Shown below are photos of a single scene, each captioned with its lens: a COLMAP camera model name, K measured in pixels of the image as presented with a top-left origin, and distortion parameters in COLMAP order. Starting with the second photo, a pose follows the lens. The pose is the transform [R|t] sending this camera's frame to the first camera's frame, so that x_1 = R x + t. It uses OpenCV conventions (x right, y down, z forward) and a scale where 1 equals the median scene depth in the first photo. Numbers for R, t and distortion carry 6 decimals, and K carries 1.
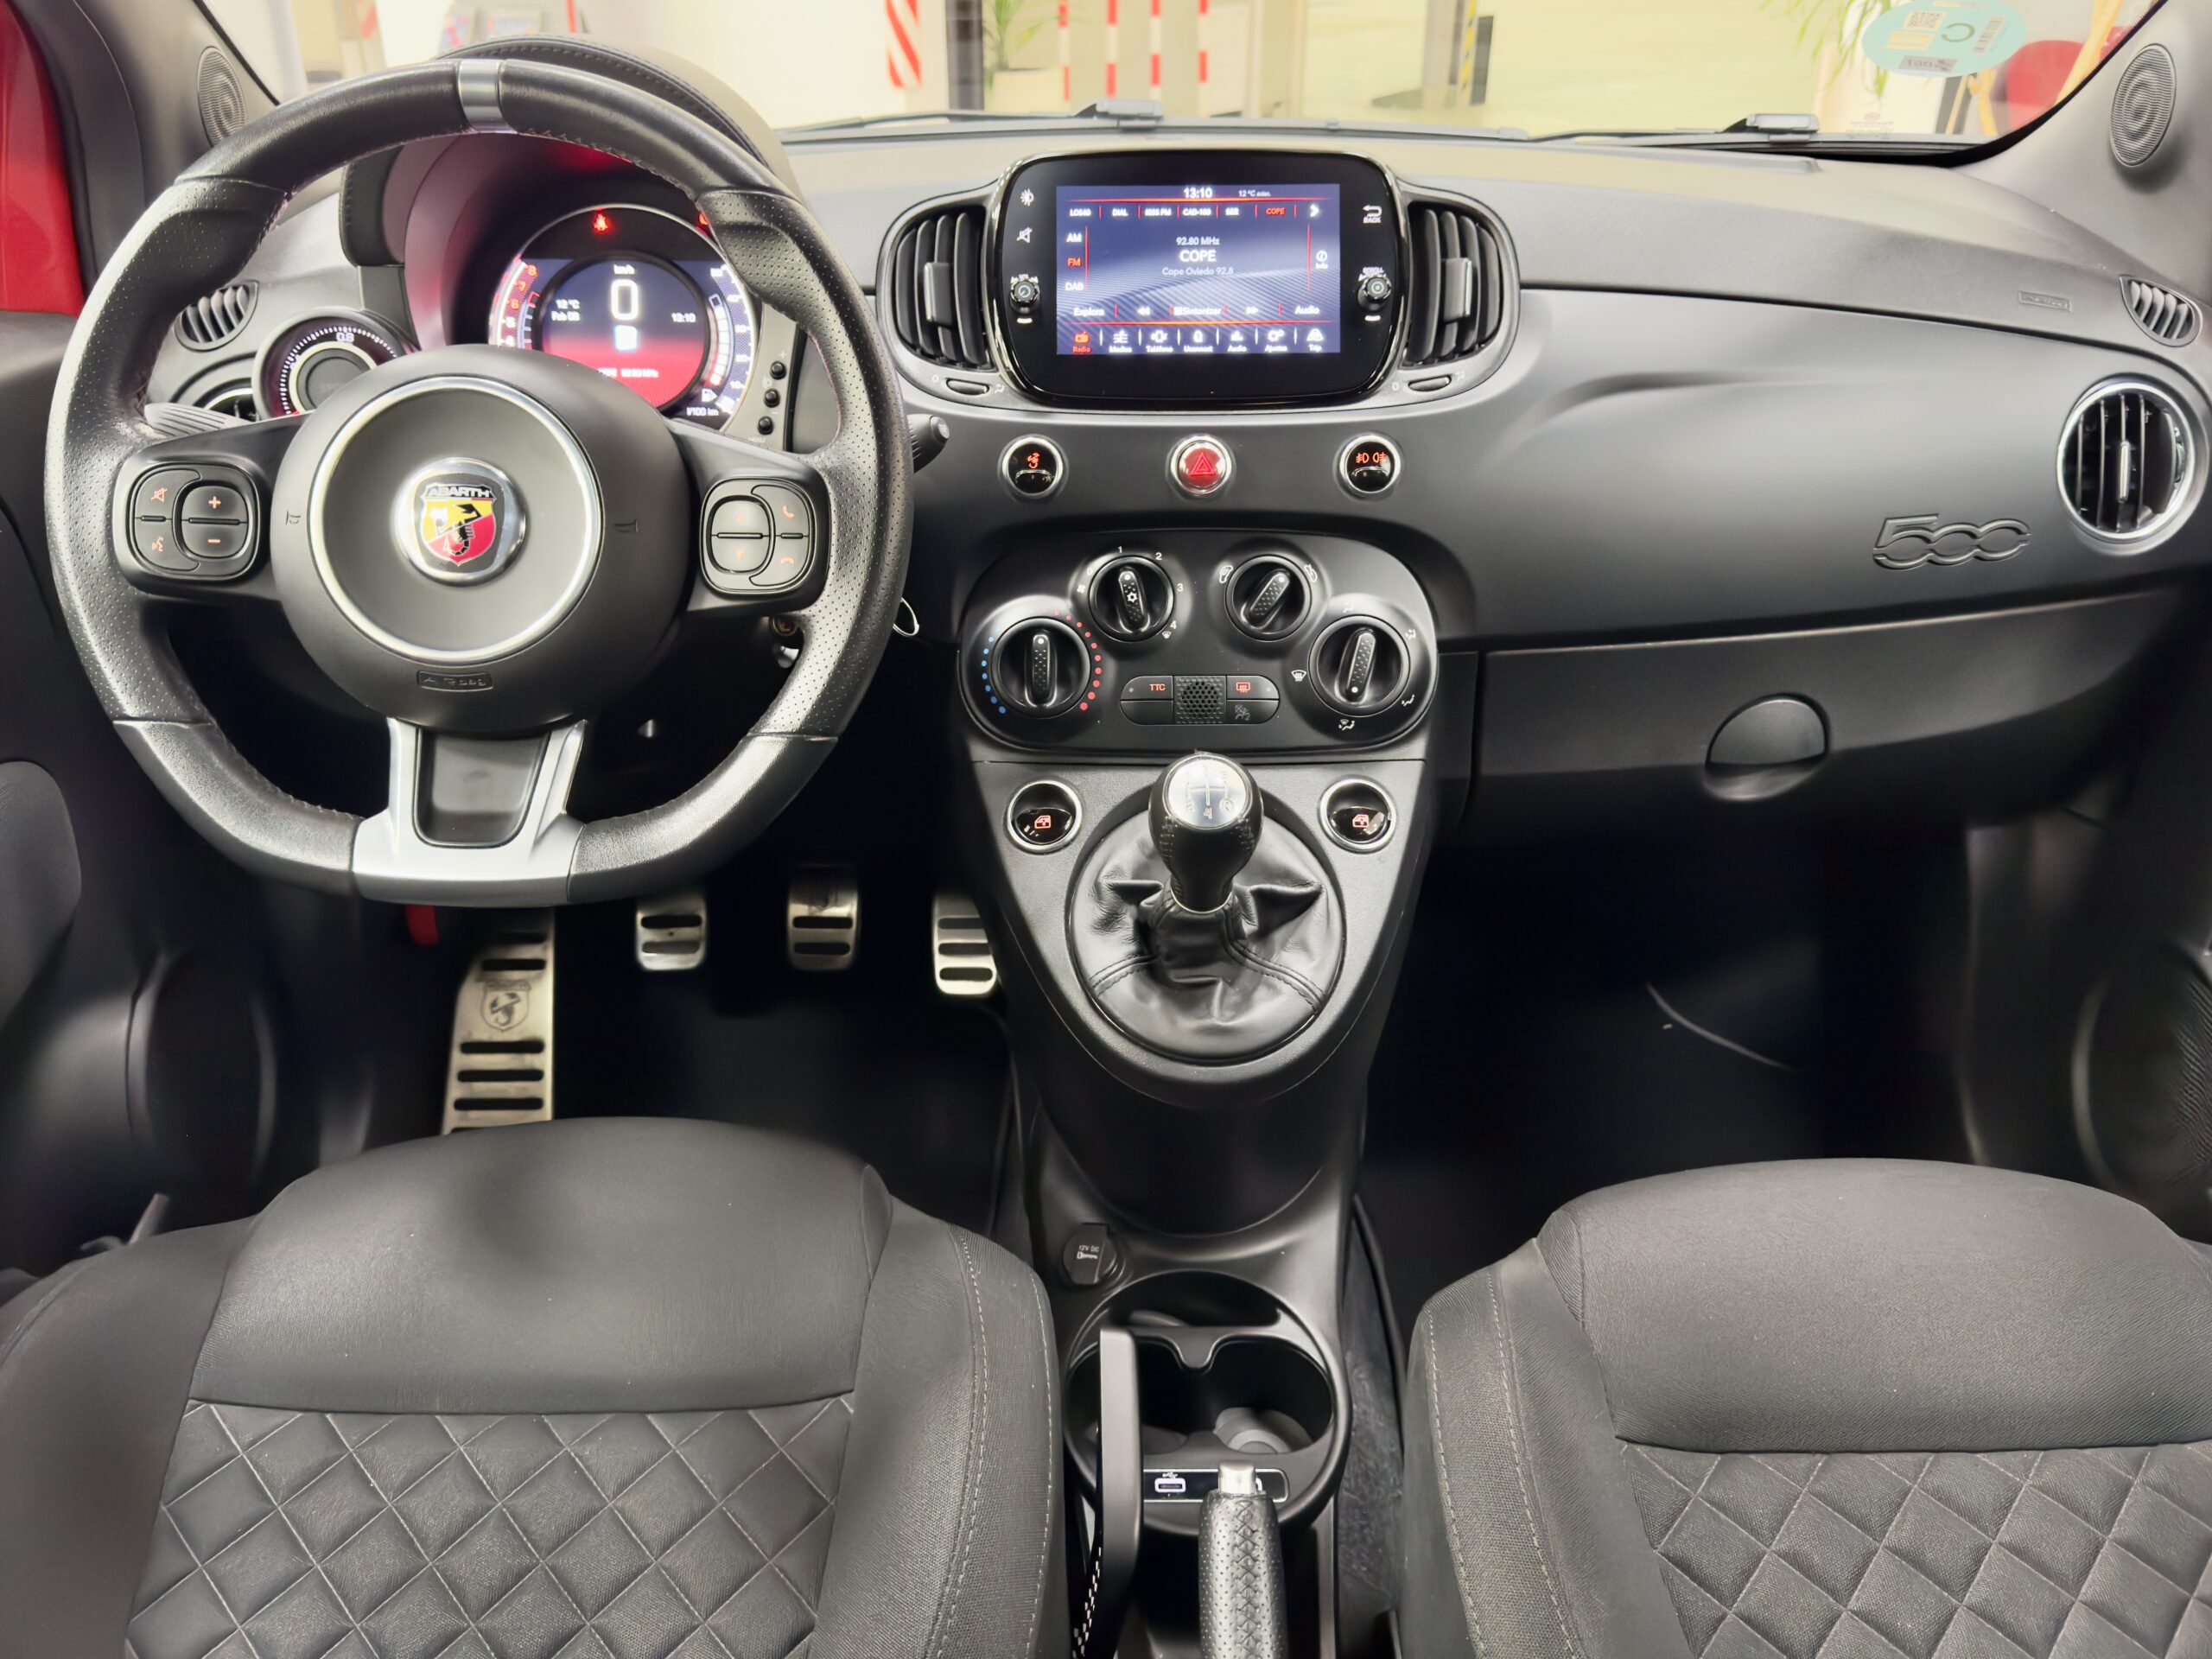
lens RADIAL K [[1723.7, 0, 1076.8], [0, 1723.7, 749.0], [0, 0, 1]] dist [0.168906, -0.325990]
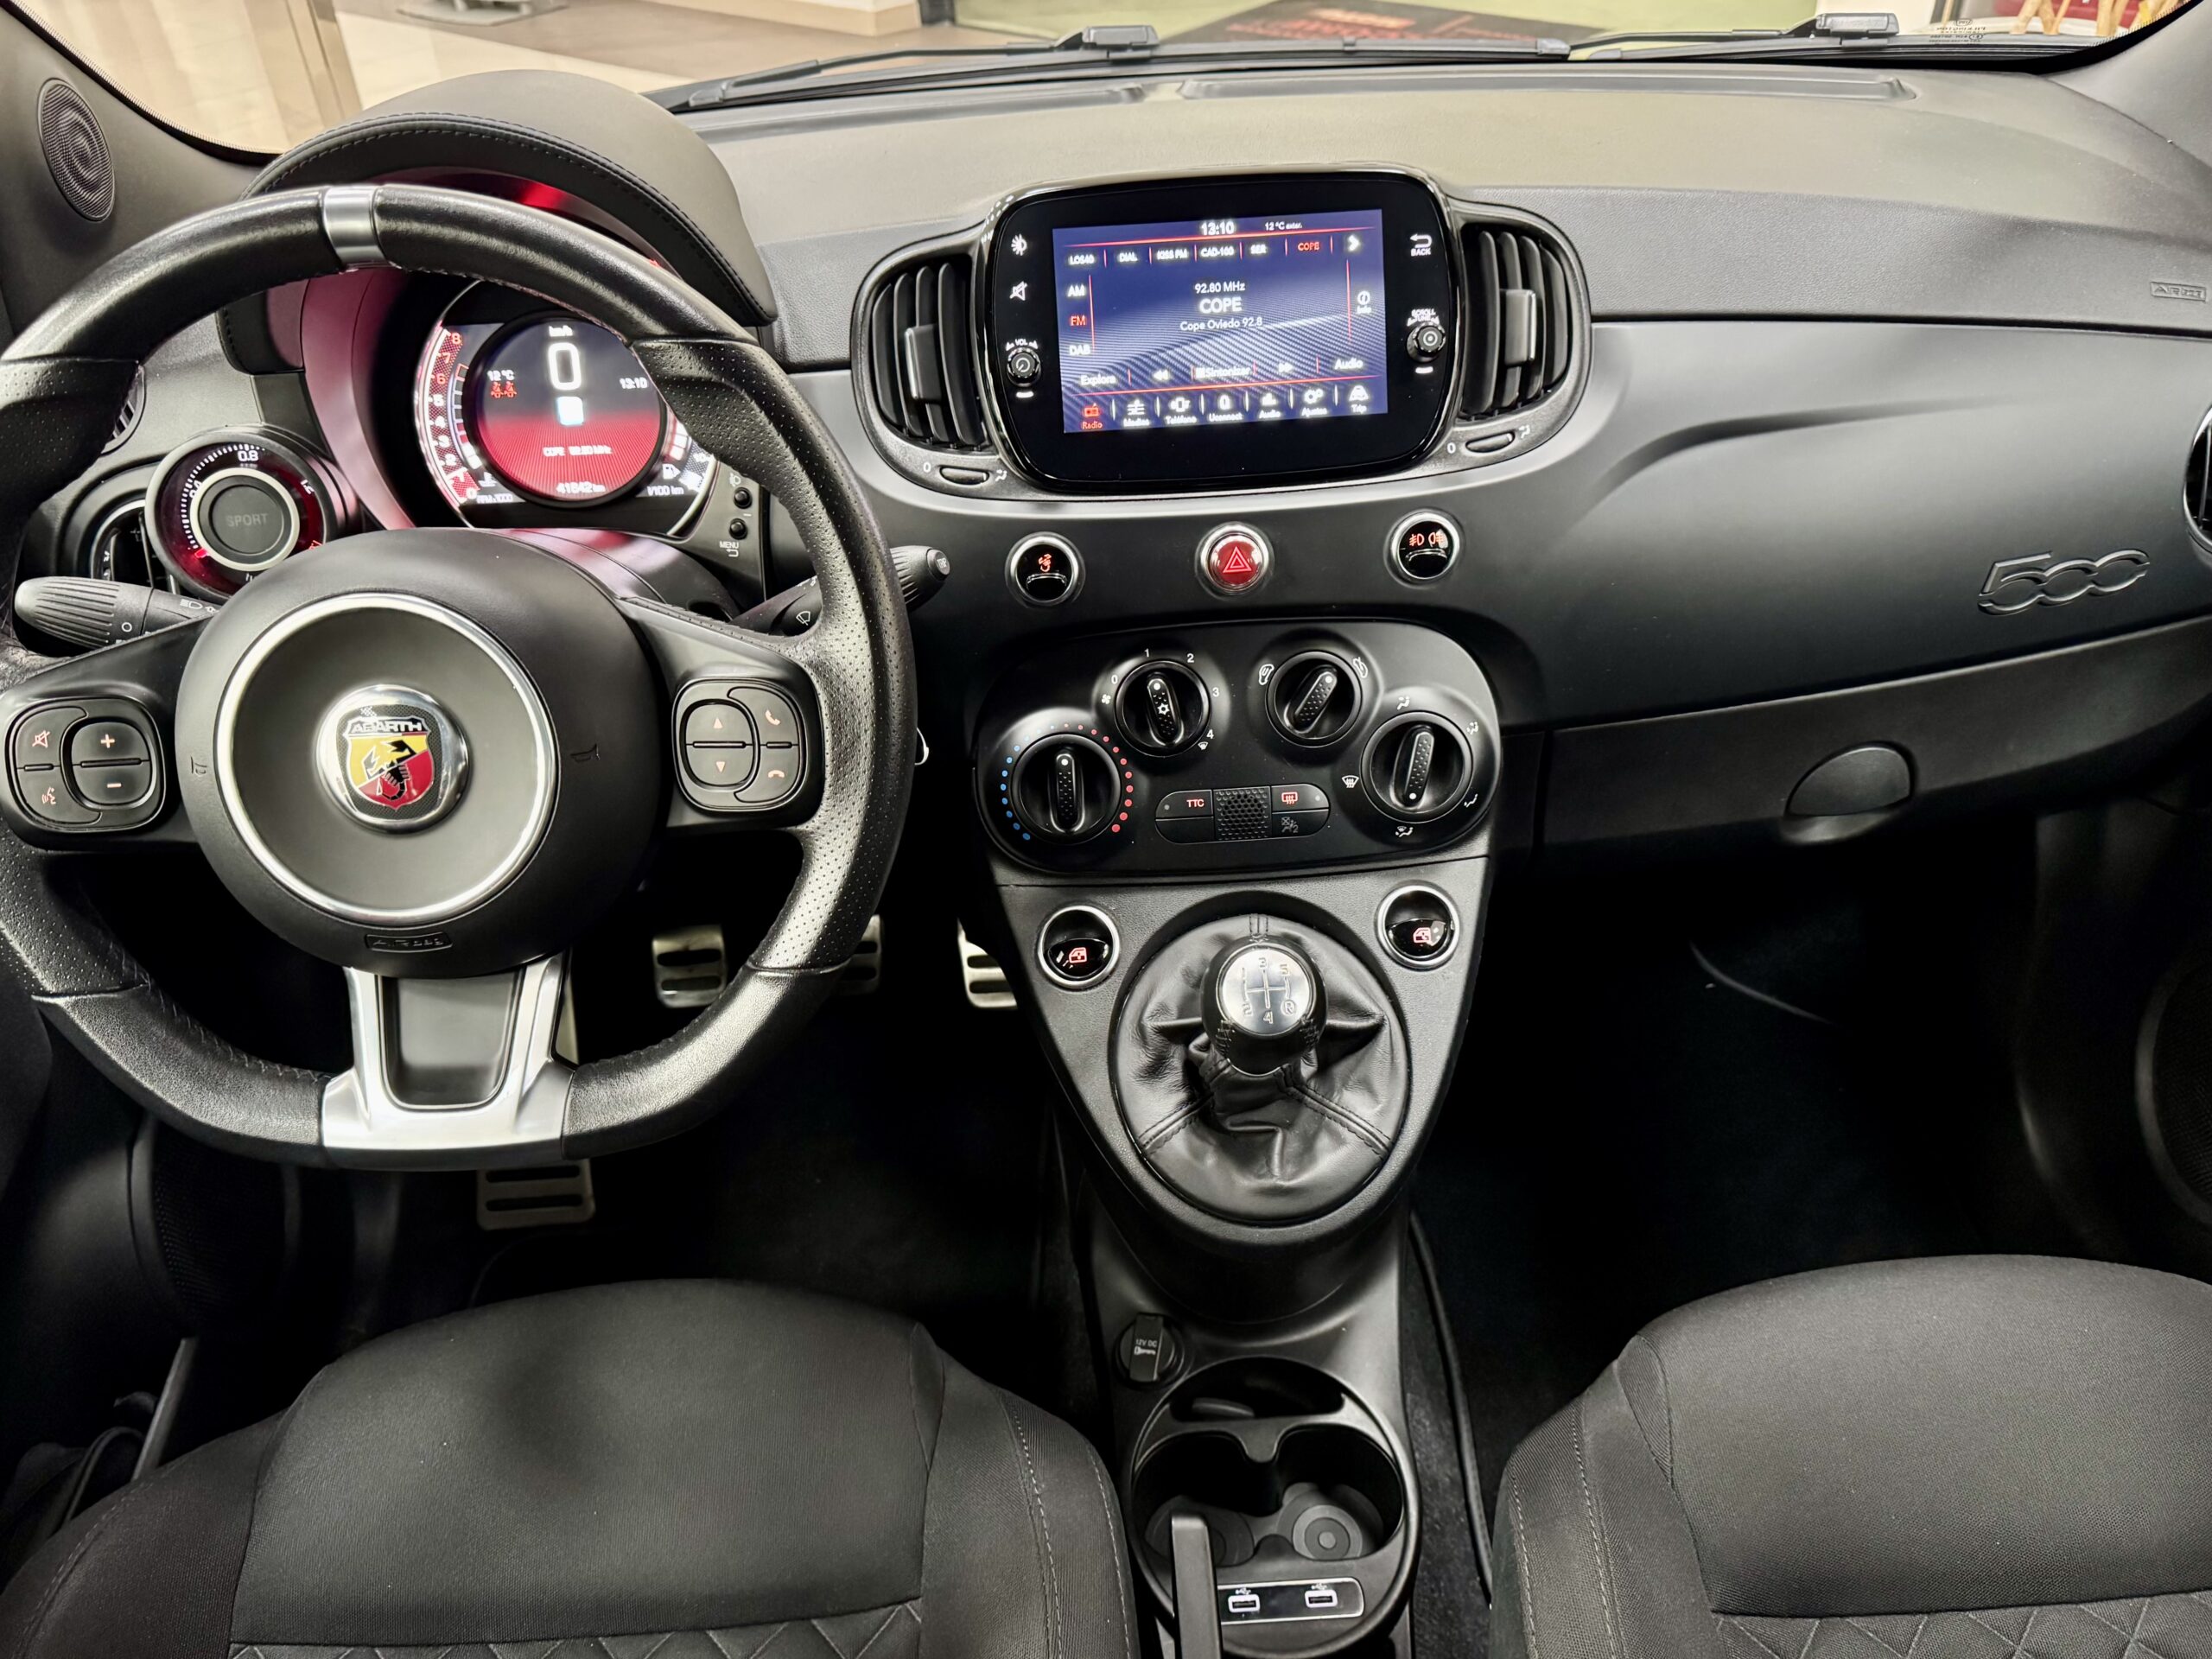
lens RADIAL K [[1660.2, 0, 1100.7], [0, 1660.2, 829.3], [0, 0, 1]] dist [0.138649, -0.226256]
pose [[0.998476, -0.054946, 0.005117, -0.008344], [0.053178, 0.982810, 0.176798, -0.178806], [-0.014744, -0.176256, 0.984234, 0.137315]]
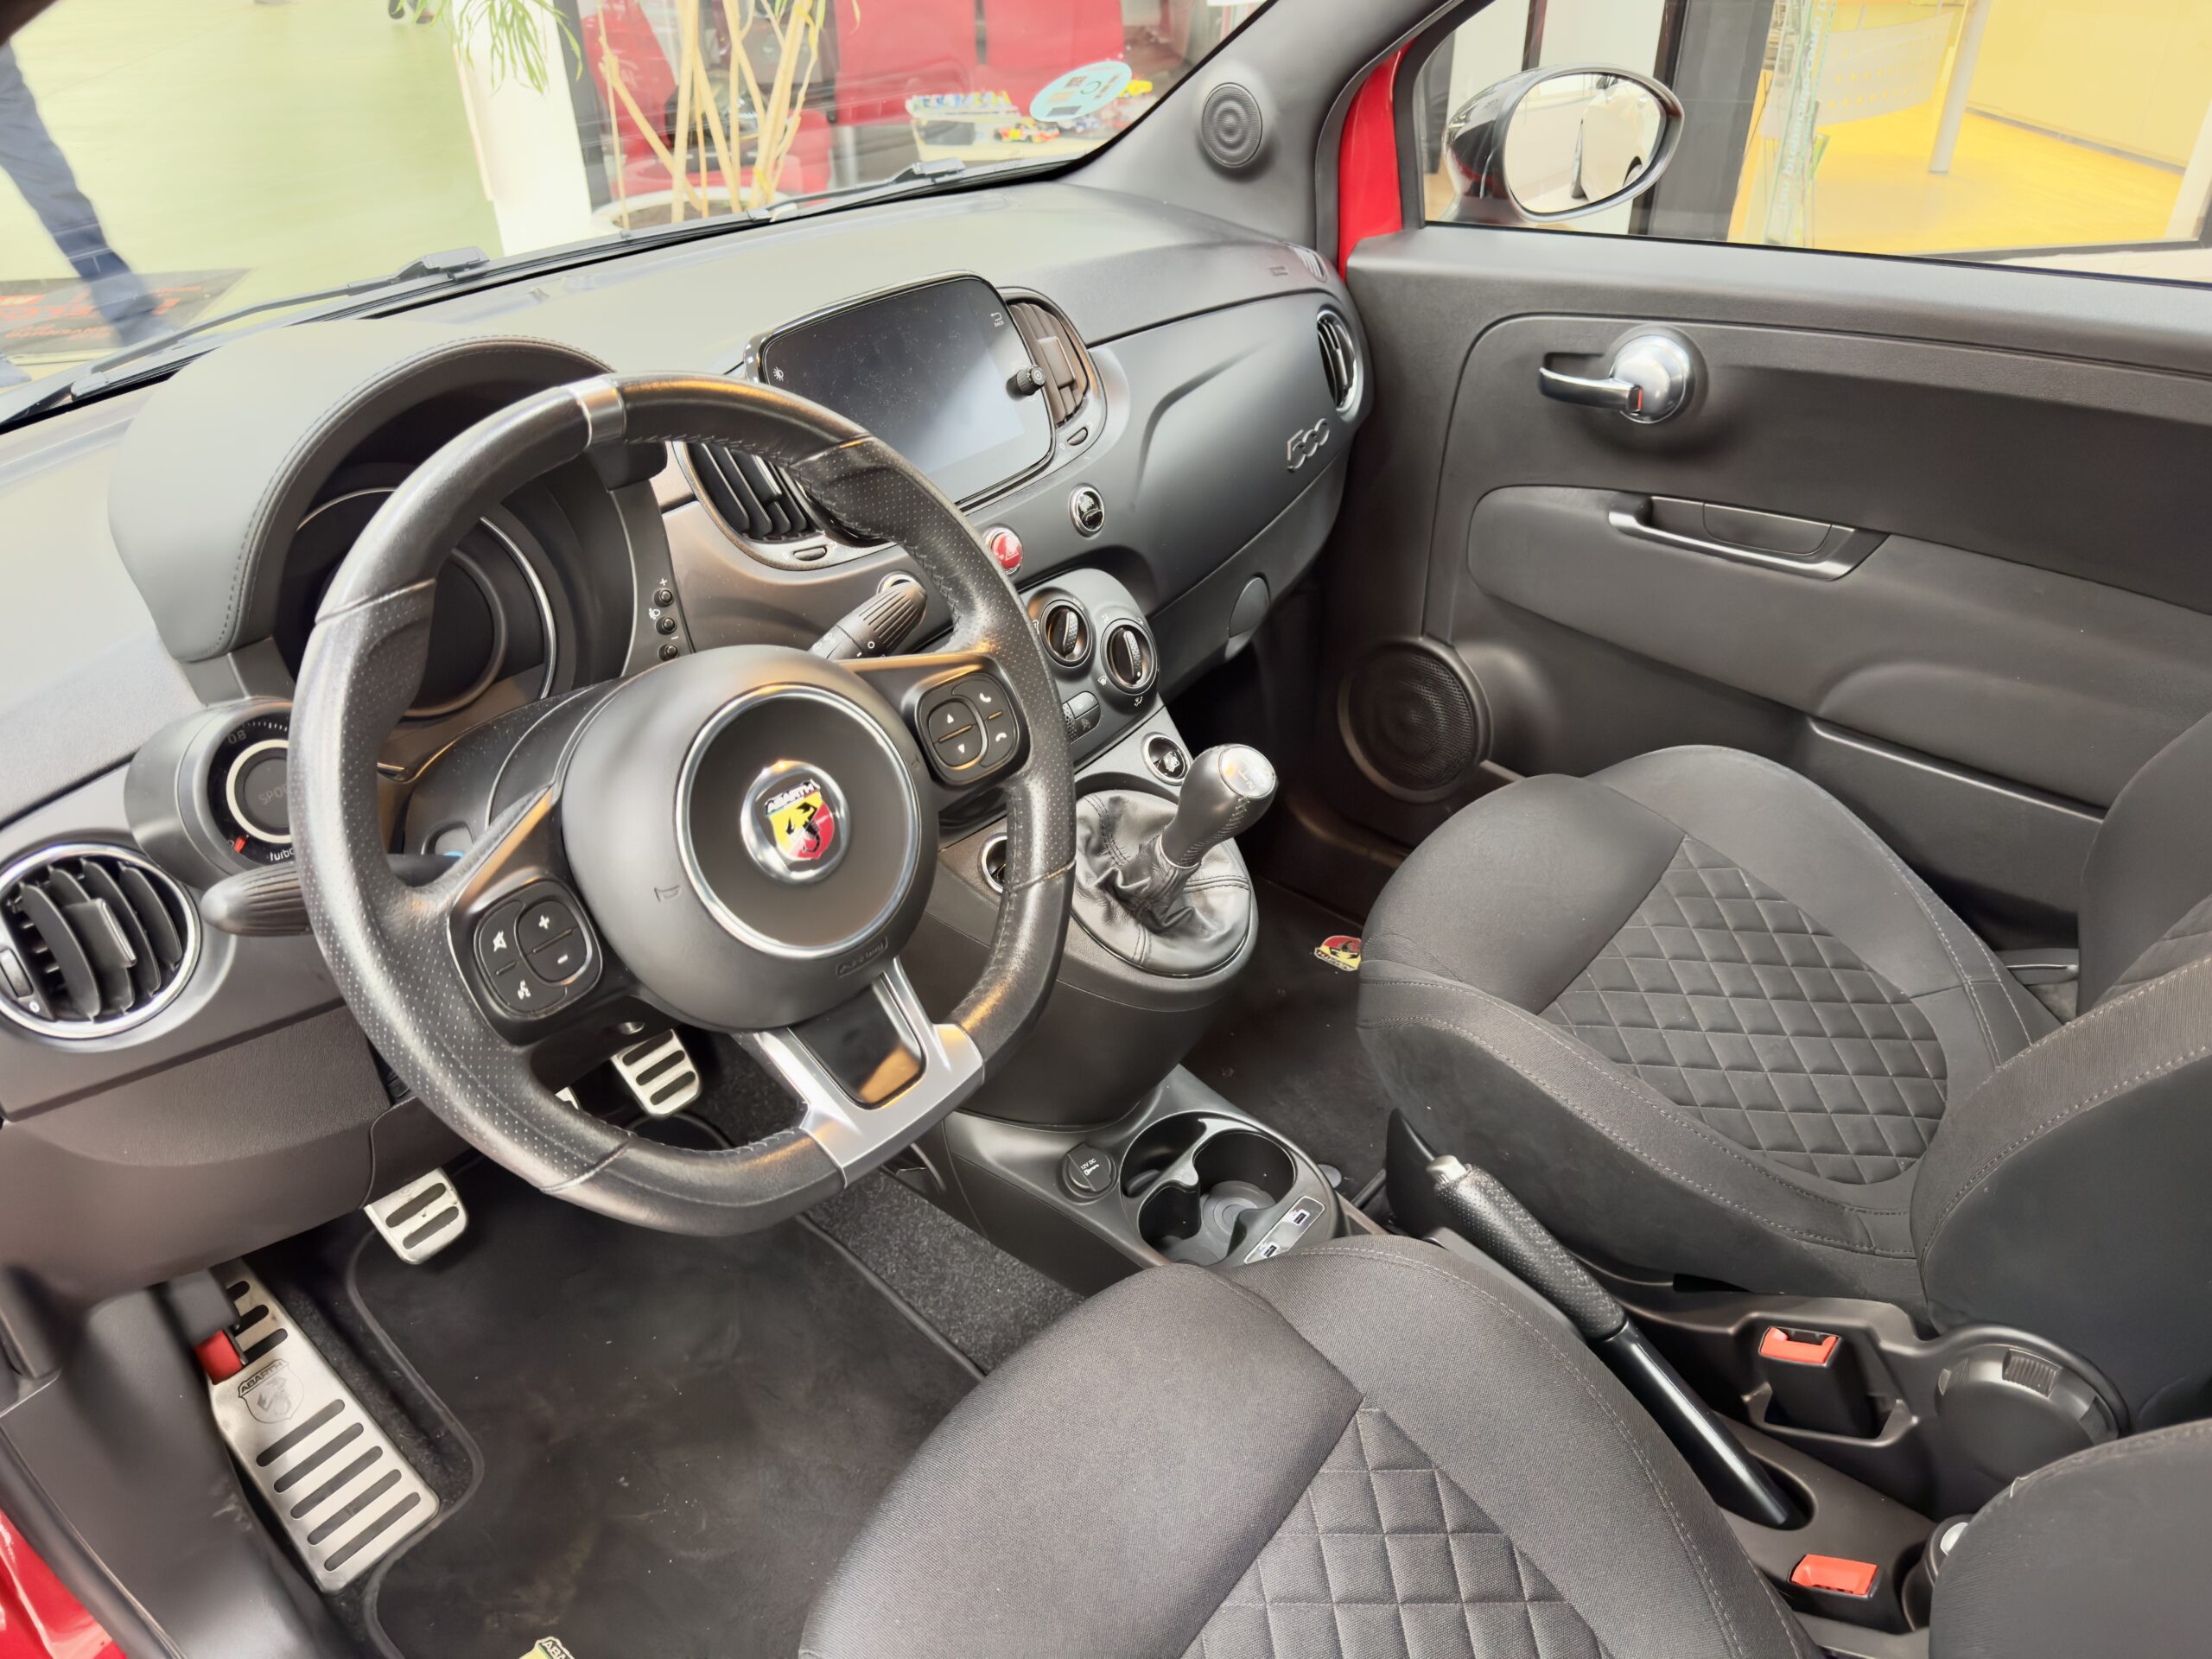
lens RADIAL K [[1550.1, 0, 1108.0], [0, 1550.1, 841.1], [0, 0, 1]] dist [0.120781, -0.189116]
pose [[0.633069, -0.441699, 0.635709, -0.660461], [0.367789, 0.894243, 0.255071, -0.229474], [-0.681142, 0.072329, 0.728569, 0.157960]]
